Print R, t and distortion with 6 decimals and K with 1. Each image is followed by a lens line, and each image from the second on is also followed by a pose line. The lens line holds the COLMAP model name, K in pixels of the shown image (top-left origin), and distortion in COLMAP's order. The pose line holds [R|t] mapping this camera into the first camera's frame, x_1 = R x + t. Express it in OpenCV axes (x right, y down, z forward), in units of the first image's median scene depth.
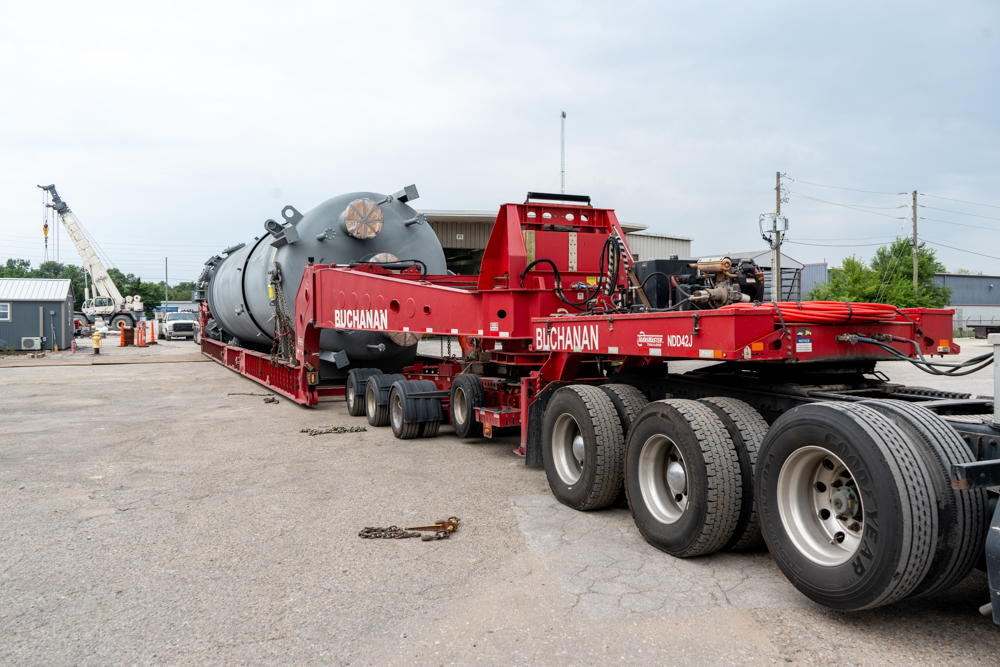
lens RADIAL K [[800.2, 0, 496.8], [0, 800.2, 334.3], [0, 0, 1]] dist [-0.014756, 0.006660]
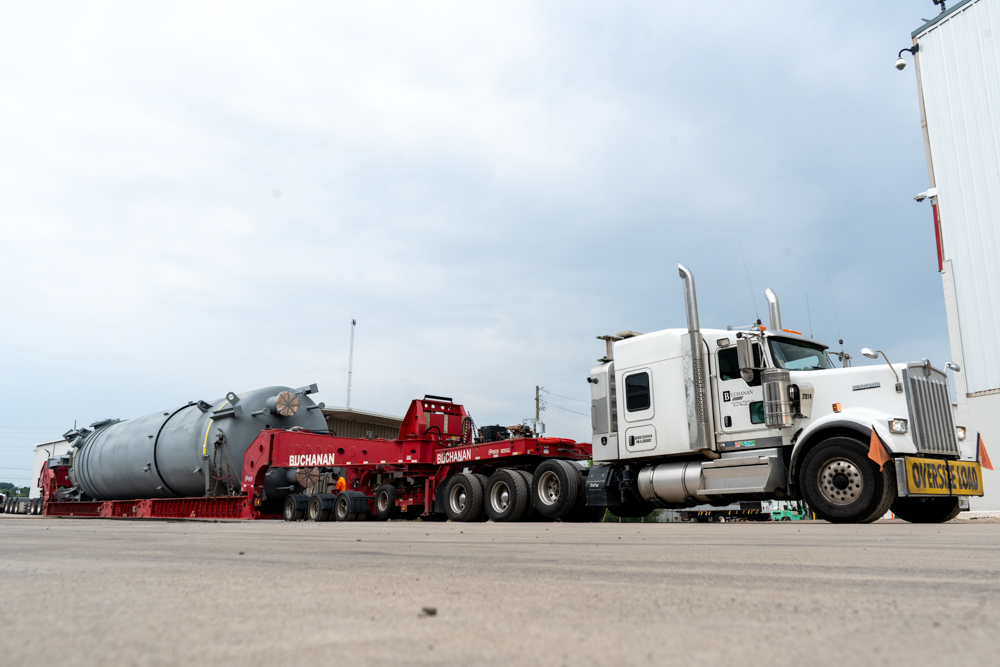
lens RADIAL K [[800.2, 0, 498.6], [0, 800.2, 325.6], [0, 0, 1]] dist [-0.014756, 0.006660]
pose [[0.957742, 0.082490, 0.275547, -0.222783], [-0.008796, 0.965944, -0.258602, 0.113668], [-0.287495, 0.245250, 0.925850, -0.629586]]
